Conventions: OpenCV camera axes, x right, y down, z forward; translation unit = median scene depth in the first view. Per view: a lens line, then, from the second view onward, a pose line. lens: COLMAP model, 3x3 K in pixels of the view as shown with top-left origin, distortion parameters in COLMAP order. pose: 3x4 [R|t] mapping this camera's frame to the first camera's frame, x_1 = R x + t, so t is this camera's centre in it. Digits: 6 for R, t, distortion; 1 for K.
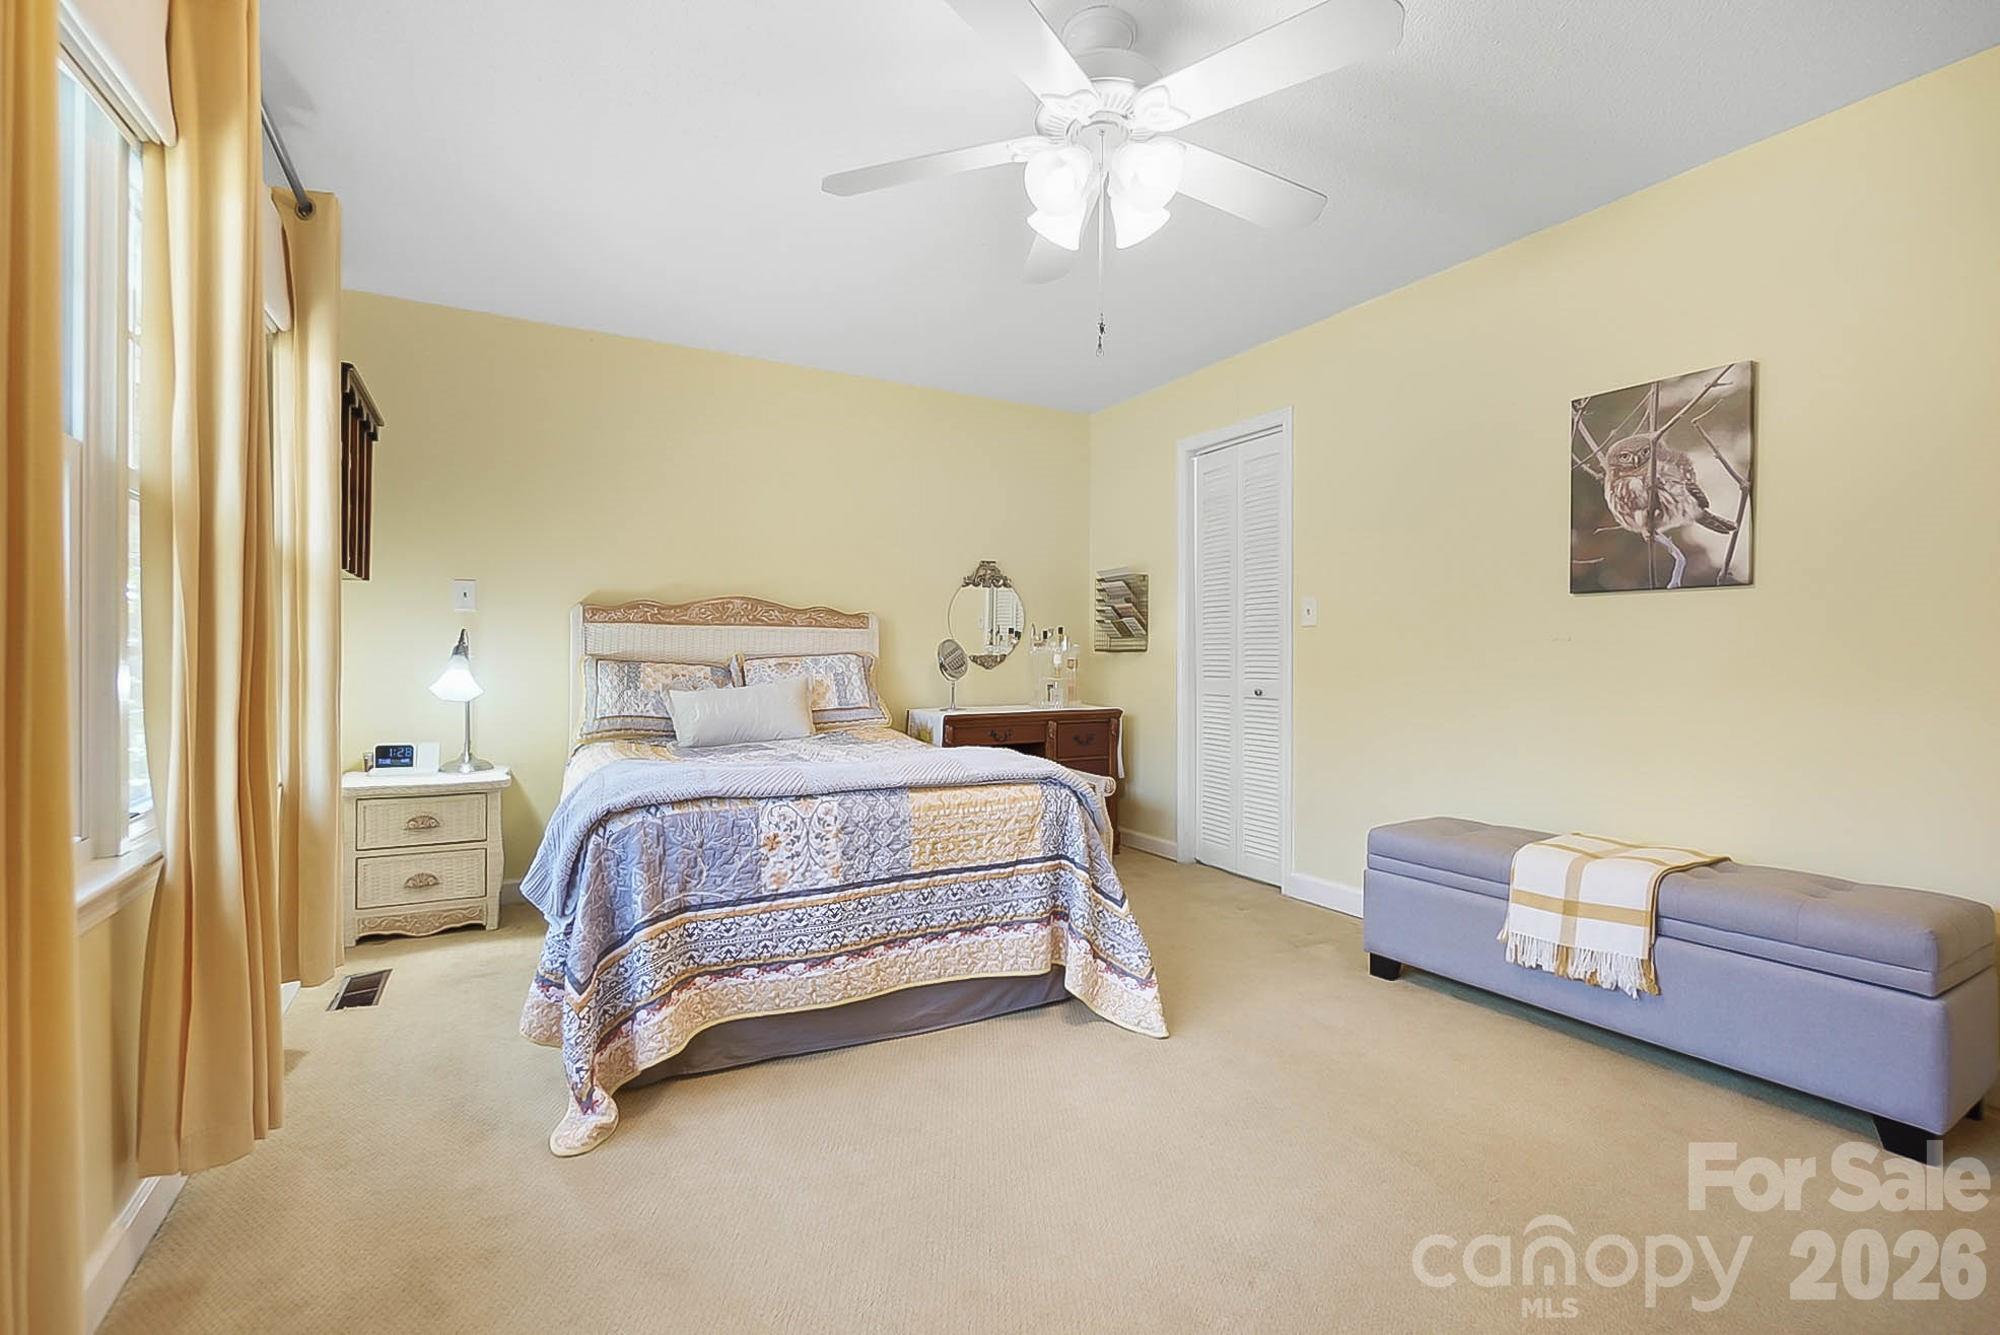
lens RADIAL K [[877.6, 0, 997.6], [0, 877.6, 648.8], [0, 0, 1]] dist [0.001271, -0.000085]
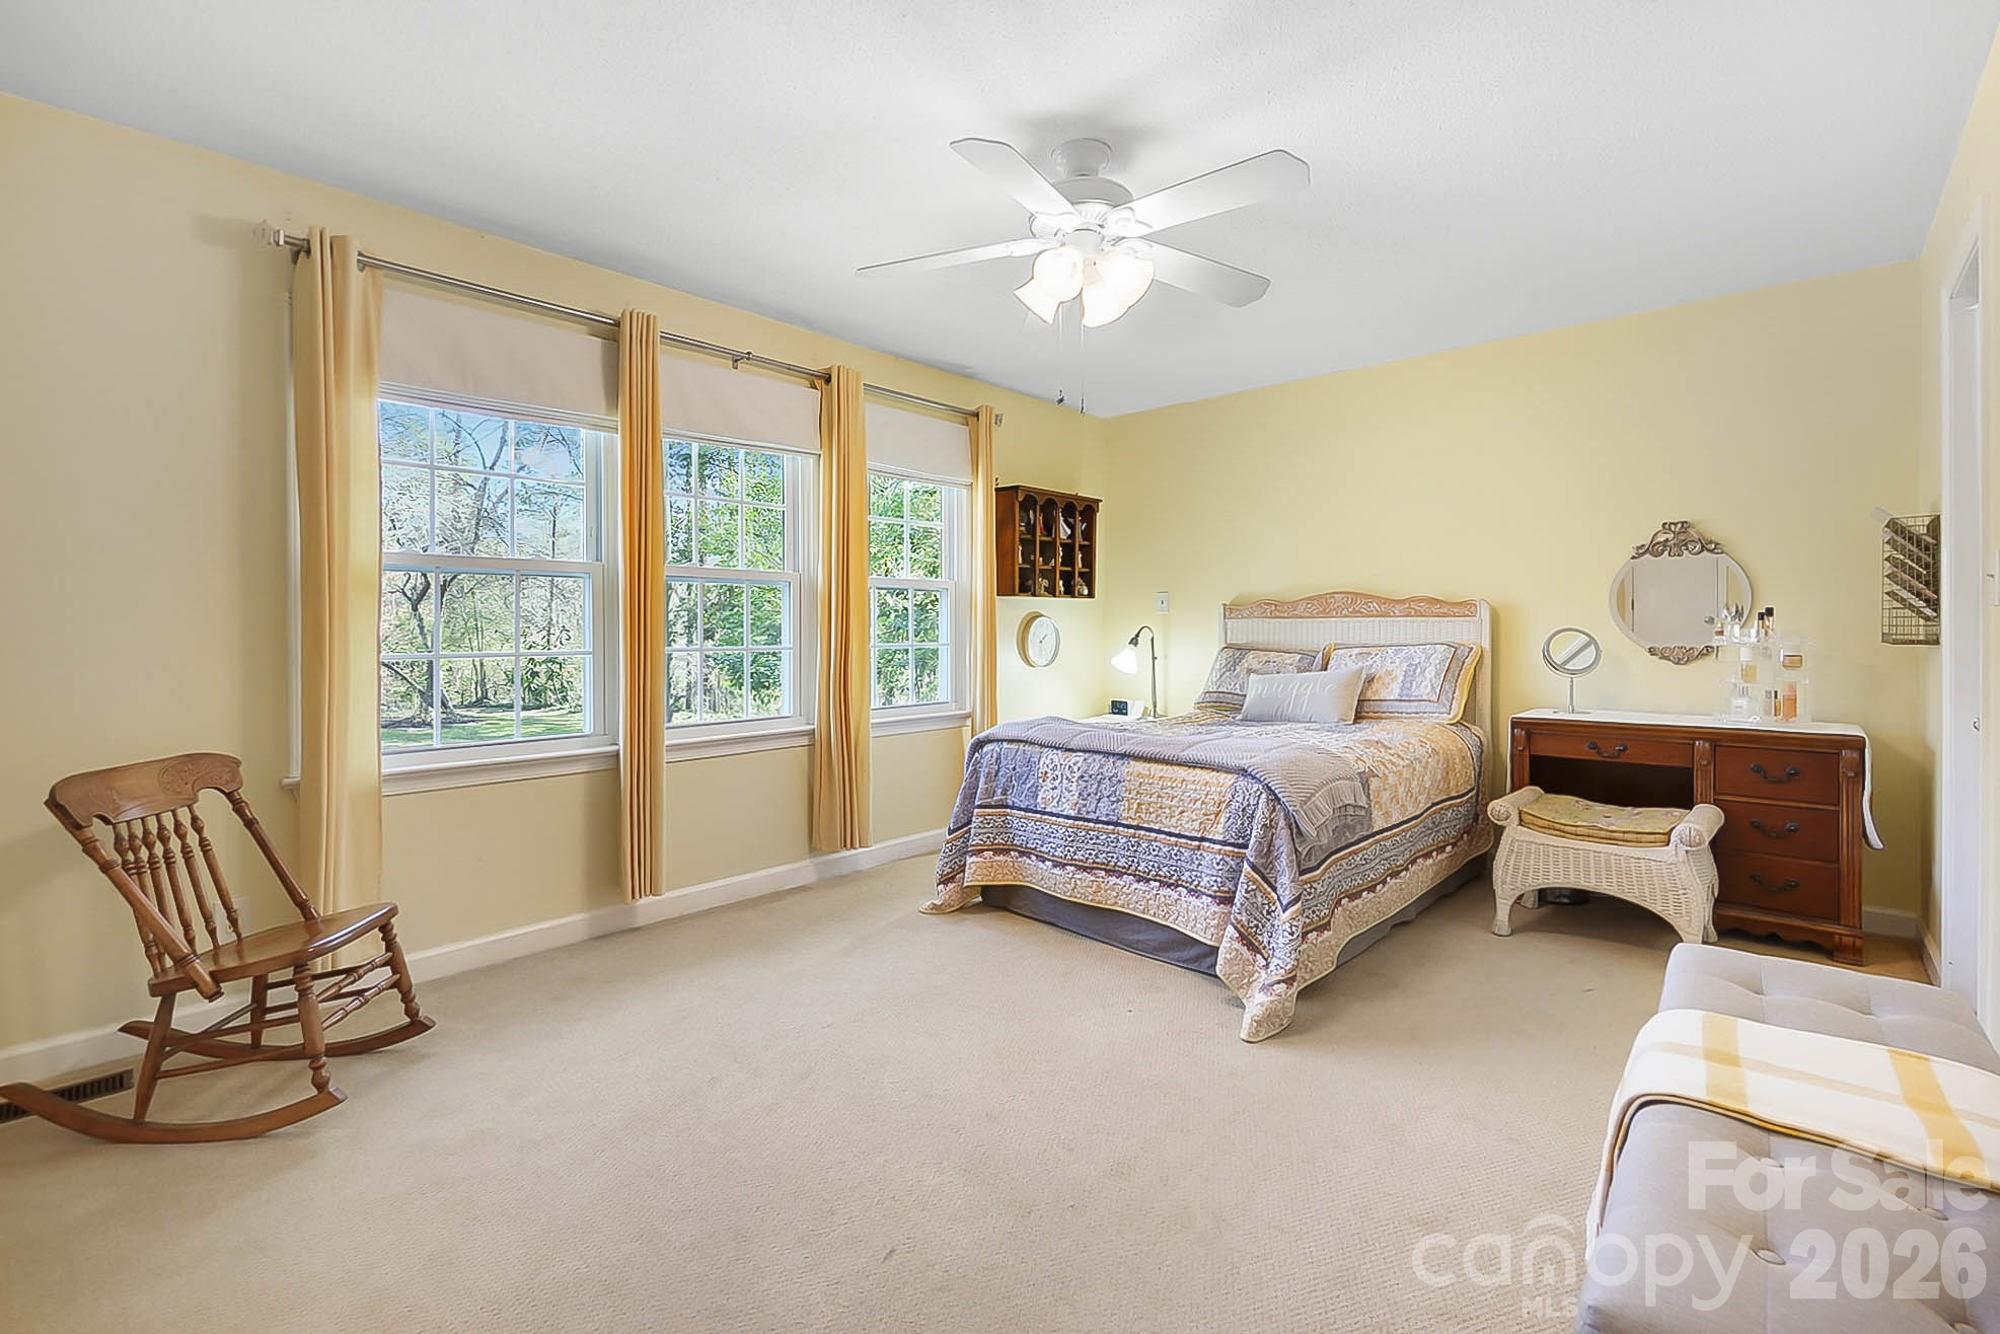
lens RADIAL K [[877.6, 0, 997.6], [0, 877.6, 648.3], [0, 0, 1]] dist [0.001271, -0.000085]
pose [[0.316075, 0.015439, -0.948609, 1.043821], [0.010437, 0.999750, 0.019749, -0.024466], [0.948677, -0.016143, 0.315835, 0.426510]]
